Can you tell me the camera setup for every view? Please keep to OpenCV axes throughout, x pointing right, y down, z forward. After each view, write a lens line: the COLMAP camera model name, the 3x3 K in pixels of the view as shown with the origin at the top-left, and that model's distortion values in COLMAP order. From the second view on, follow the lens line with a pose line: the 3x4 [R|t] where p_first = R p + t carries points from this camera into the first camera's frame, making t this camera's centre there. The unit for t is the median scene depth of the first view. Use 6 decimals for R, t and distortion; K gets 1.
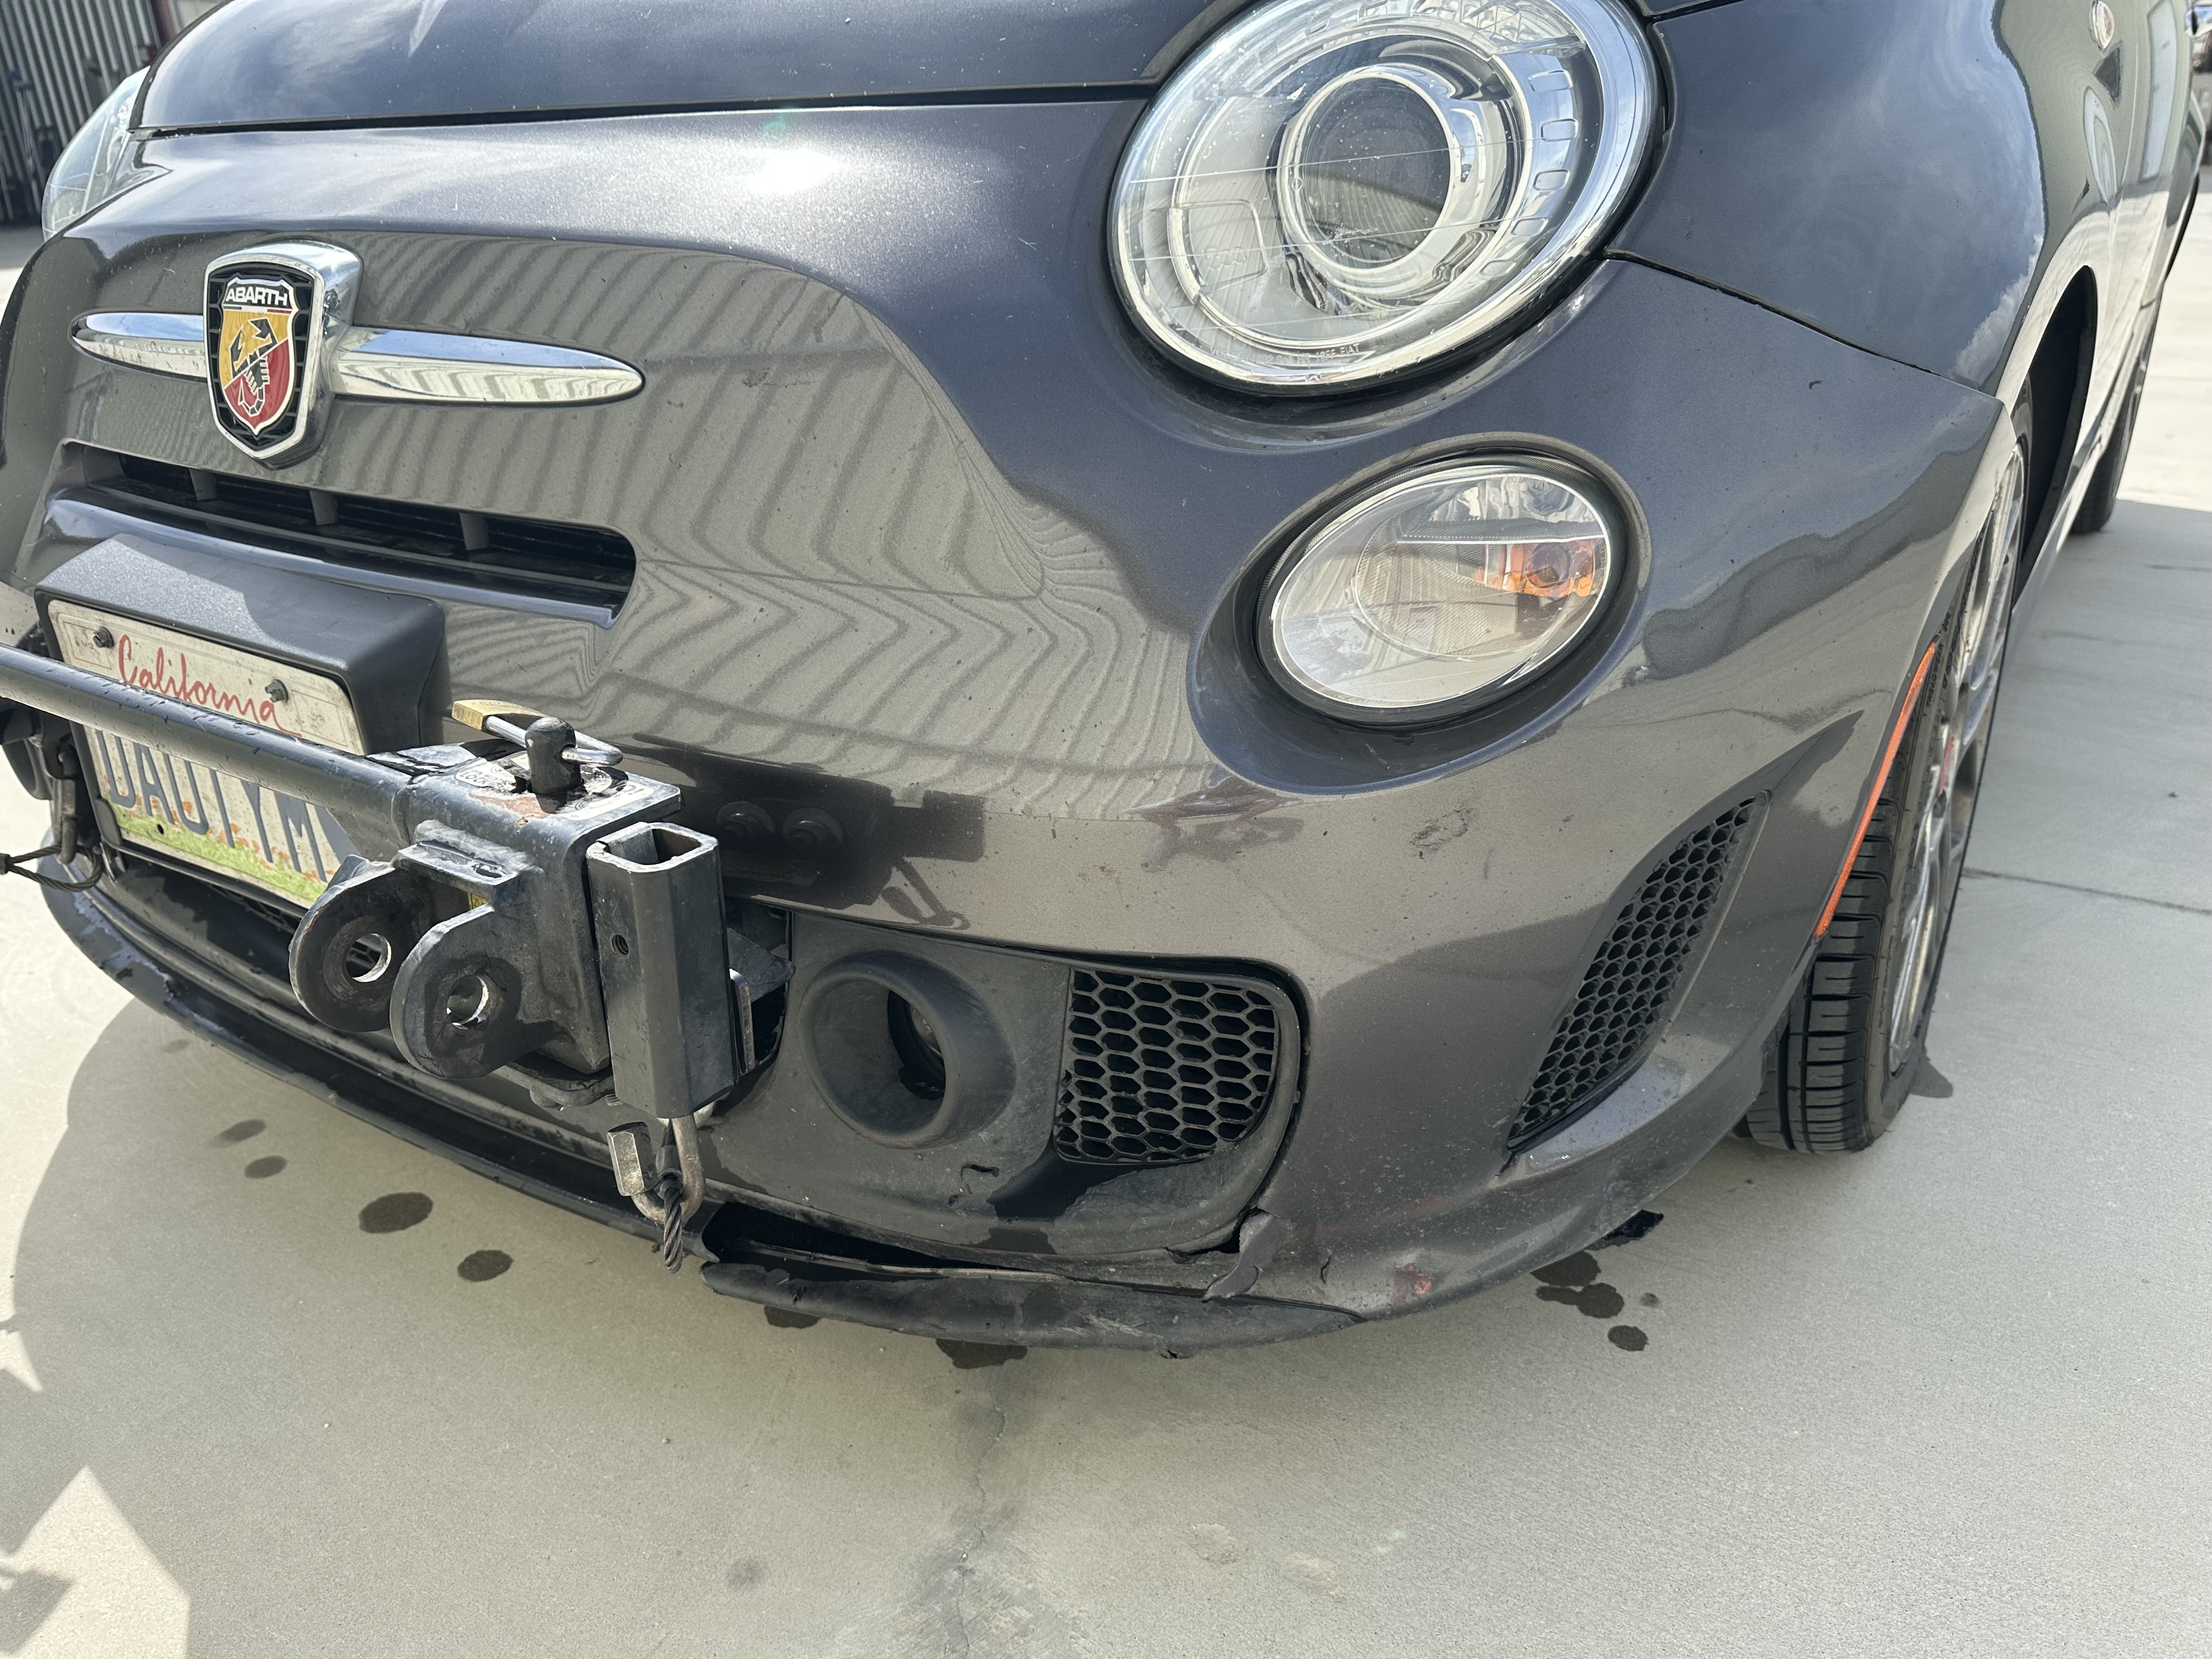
lens RADIAL K [[1562.8, 0, 1105.2], [0, 1562.8, 810.8], [0, 0, 1]] dist [0.006473, -0.006132]
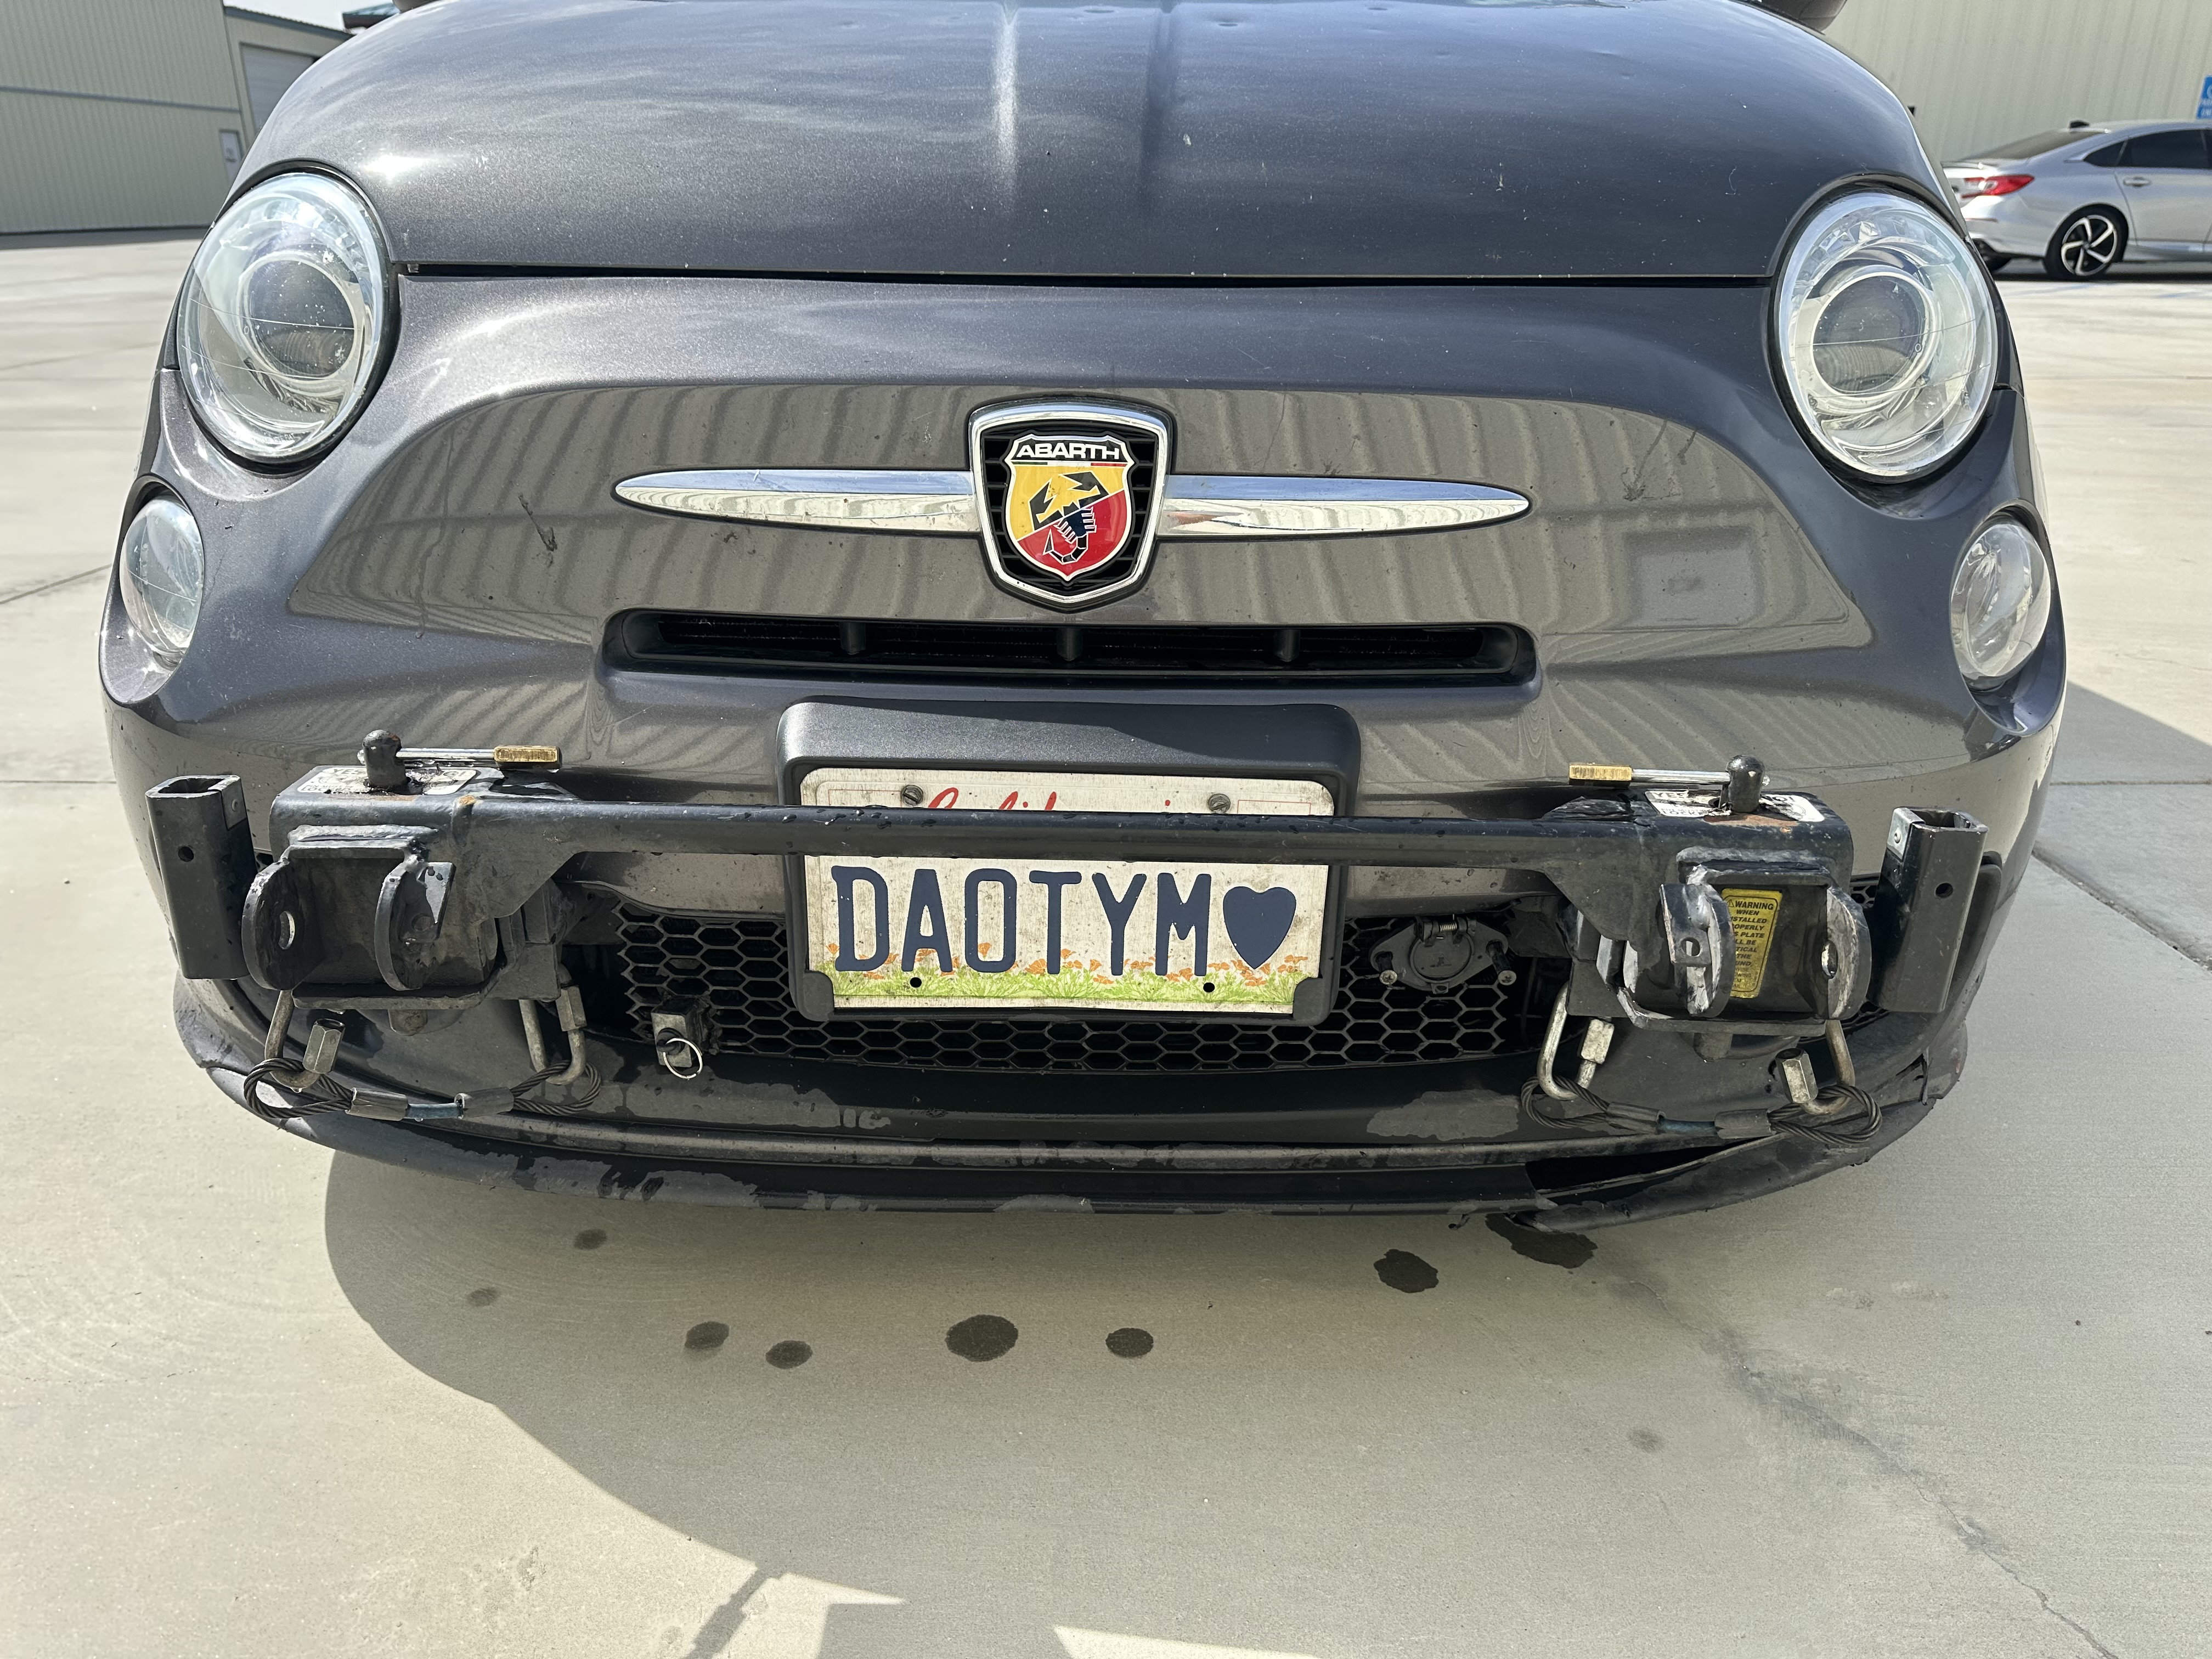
lens RADIAL K [[1562.8, 0, 1098.4], [0, 1562.8, 843.3], [0, 0, 1]] dist [0.006473, -0.006132]
pose [[0.851556, -0.166683, 0.497061, -1.105483], [0.182555, 0.983050, 0.016904, -0.079919], [-0.491453, 0.076346, 0.867551, 0.082089]]
